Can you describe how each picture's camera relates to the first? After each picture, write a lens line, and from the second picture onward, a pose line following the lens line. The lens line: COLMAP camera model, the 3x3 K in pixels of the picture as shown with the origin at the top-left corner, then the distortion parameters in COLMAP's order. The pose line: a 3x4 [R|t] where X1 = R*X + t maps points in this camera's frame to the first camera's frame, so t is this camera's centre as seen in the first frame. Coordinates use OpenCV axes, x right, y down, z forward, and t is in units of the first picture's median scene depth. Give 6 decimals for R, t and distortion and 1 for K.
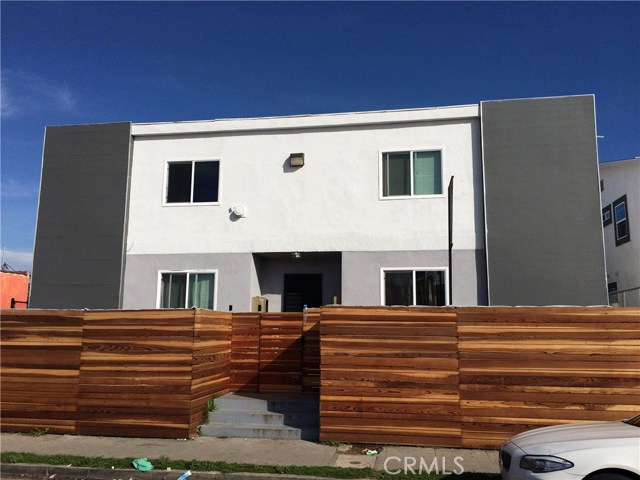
lens RADIAL K [[529.6, 0, 320.0], [0, 529.6, 240.0], [0, 0, 1]] dist [0.020844, -0.000501]
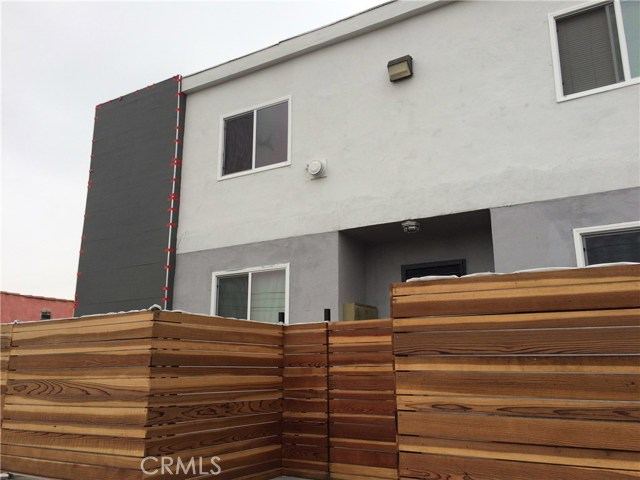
lens RADIAL K [[529.6, 0, 320.0], [0, 529.6, 240.0], [0, 0, 1]] dist [0.020844, -0.000501]
pose [[0.927600, -0.099300, -0.360137, 0.081847], [0.071074, 0.993327, -0.090825, 0.103165], [0.366753, 0.058653, 0.928468, 0.501656]]
